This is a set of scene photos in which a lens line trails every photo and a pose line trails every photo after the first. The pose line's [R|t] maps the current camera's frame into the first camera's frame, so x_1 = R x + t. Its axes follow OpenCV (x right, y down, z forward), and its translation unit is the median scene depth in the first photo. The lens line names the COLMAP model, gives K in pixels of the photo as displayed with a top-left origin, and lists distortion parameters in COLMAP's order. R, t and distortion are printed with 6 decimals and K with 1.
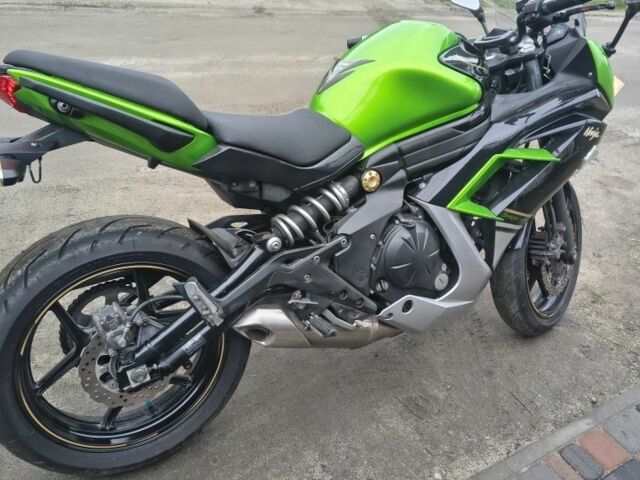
lens RADIAL K [[569.6, 0, 320.1], [0, 569.6, 237.0], [0, 0, 1]] dist [0.063646, -0.066381]
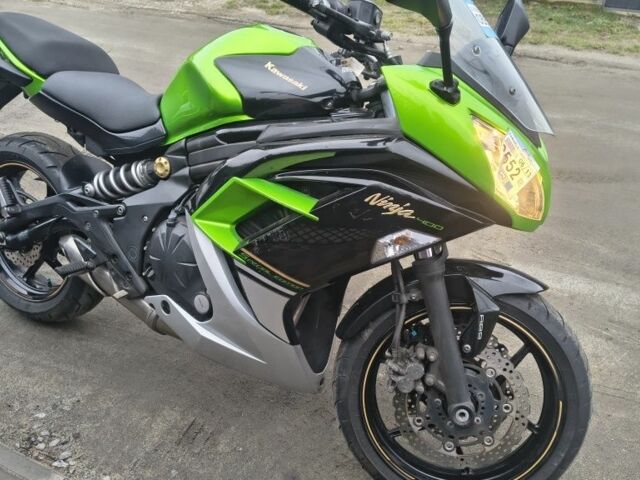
lens RADIAL K [[569.6, 0, 318.8], [0, 569.6, 239.1], [0, 0, 1]] dist [0.063646, -0.066381]
pose [[0.534212, 0.326240, -0.779862, 1.060427], [-0.406946, 0.907849, 0.101019, -0.195921], [0.740954, 0.263396, 0.617746, 0.592149]]
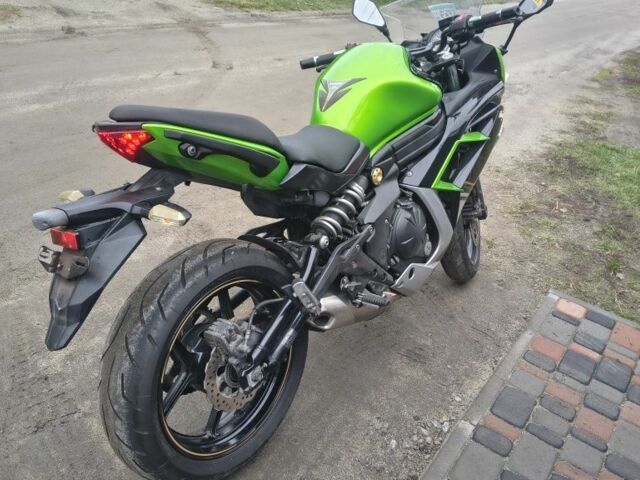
lens RADIAL K [[569.6, 0, 321.4], [0, 569.6, 243.2], [0, 0, 1]] dist [0.063646, -0.066381]
pose [[0.922920, -0.199051, 0.329540, -0.439878], [0.197248, 0.979567, 0.039263, -0.029401], [-0.330622, 0.028764, 0.943325, -0.101367]]
